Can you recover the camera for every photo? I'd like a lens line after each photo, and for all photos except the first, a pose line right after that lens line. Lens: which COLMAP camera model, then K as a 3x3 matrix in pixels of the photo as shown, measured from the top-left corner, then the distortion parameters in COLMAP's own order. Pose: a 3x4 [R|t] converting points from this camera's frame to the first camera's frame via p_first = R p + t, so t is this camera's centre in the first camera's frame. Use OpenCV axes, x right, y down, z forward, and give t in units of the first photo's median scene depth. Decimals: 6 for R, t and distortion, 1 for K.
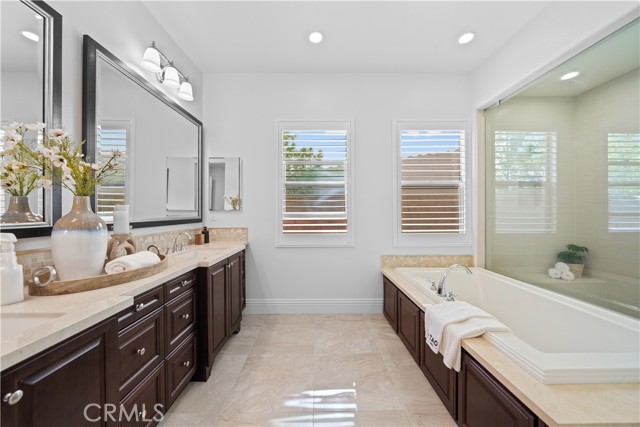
lens RADIAL K [[229.3, 0, 320.2], [0, 229.3, 211.8], [0, 0, 1]] dist [-0.006025, -0.000205]
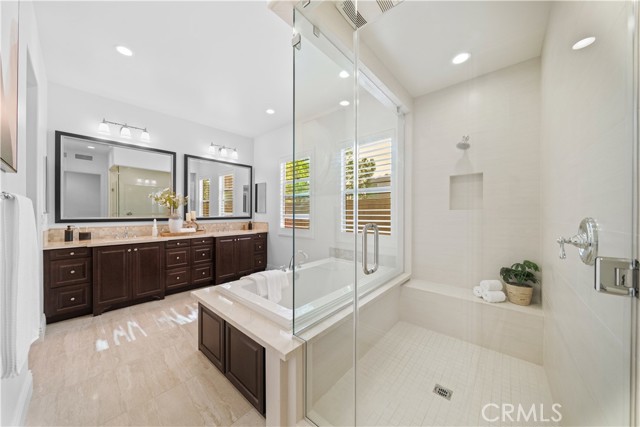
lens RADIAL K [[219.6, 0, 317.0], [0, 219.6, 213.5], [0, 0, 1]] dist [-0.001802, 0.000316]
pose [[0.740946, 0.006207, -0.671536, 1.087796], [-0.002944, 0.999978, 0.005995, -0.012223], [0.671558, -0.002465, 0.740948, 0.016589]]
